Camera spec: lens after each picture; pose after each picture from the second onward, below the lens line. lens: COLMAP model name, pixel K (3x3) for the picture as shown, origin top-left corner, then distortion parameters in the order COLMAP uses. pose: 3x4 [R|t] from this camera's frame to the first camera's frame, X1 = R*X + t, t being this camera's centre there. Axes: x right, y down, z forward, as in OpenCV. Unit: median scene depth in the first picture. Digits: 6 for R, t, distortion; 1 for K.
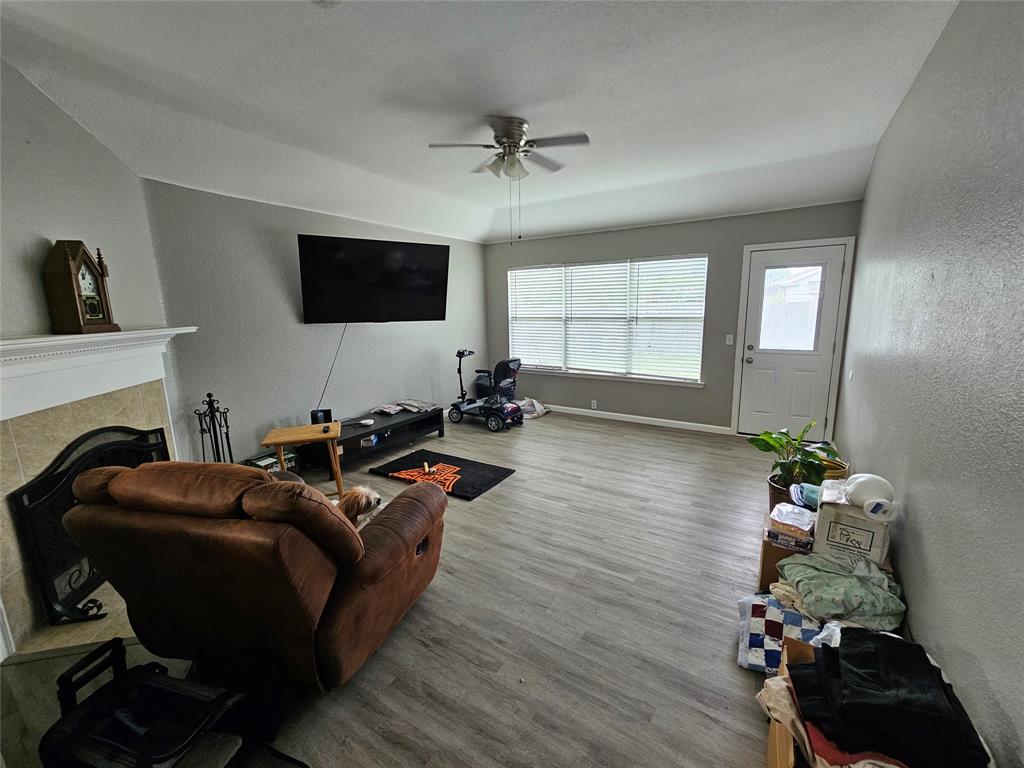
lens RADIAL K [[419.2, 0, 519.5], [0, 419.2, 383.4], [0, 0, 1]] dist [-0.001281, 0.001249]
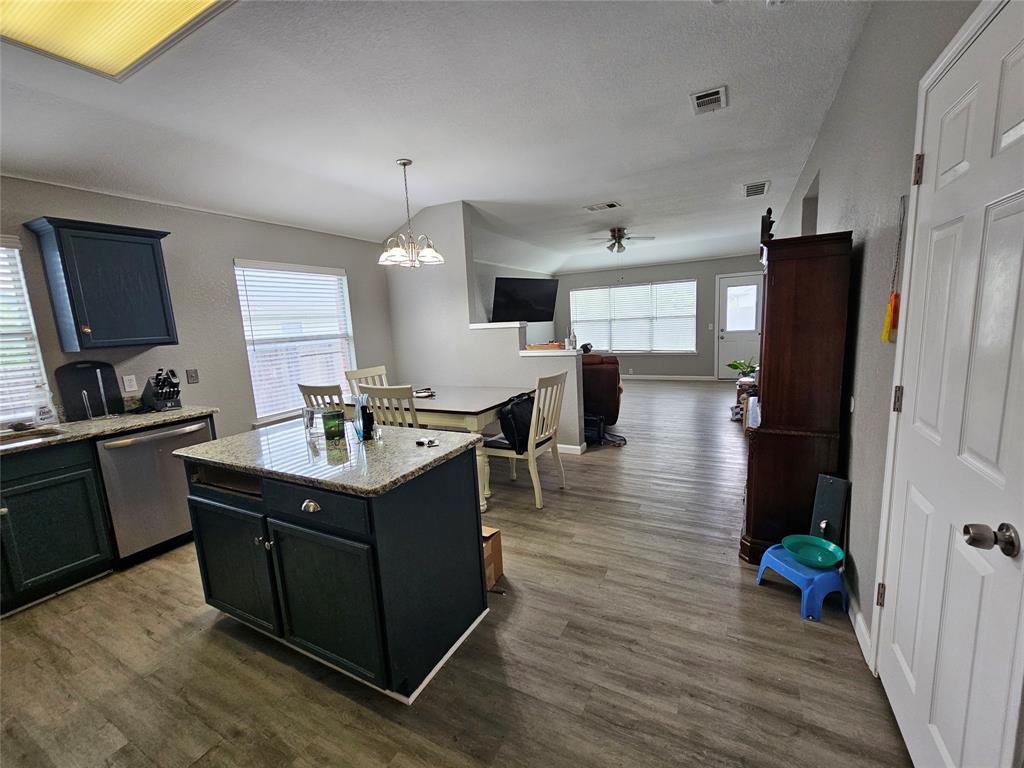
lens RADIAL K [[419.2, 0, 521.2], [0, 419.2, 383.7], [0, 0, 1]] dist [-0.001281, 0.001249]
pose [[0.995863, -0.045207, 0.078823, -0.500921], [0.047869, 0.998334, -0.032211, 0.172719], [-0.077235, 0.035851, 0.996368, -0.782238]]
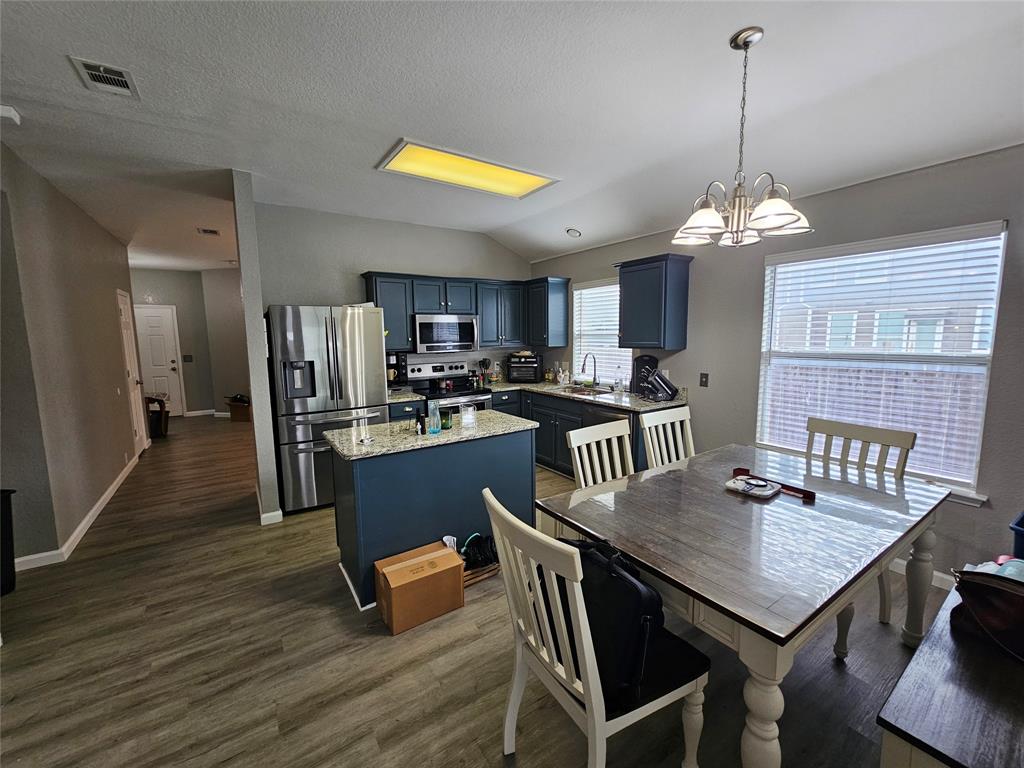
lens RADIAL K [[419.2, 0, 519.5], [0, 419.2, 381.3], [0, 0, 1]] dist [-0.001281, 0.001249]
pose [[-0.395772, 0.131156, -0.908935, -0.146173], [-0.146687, 0.968013, 0.203552, -0.009118], [0.906558, 0.213889, -0.363873, 0.014305]]
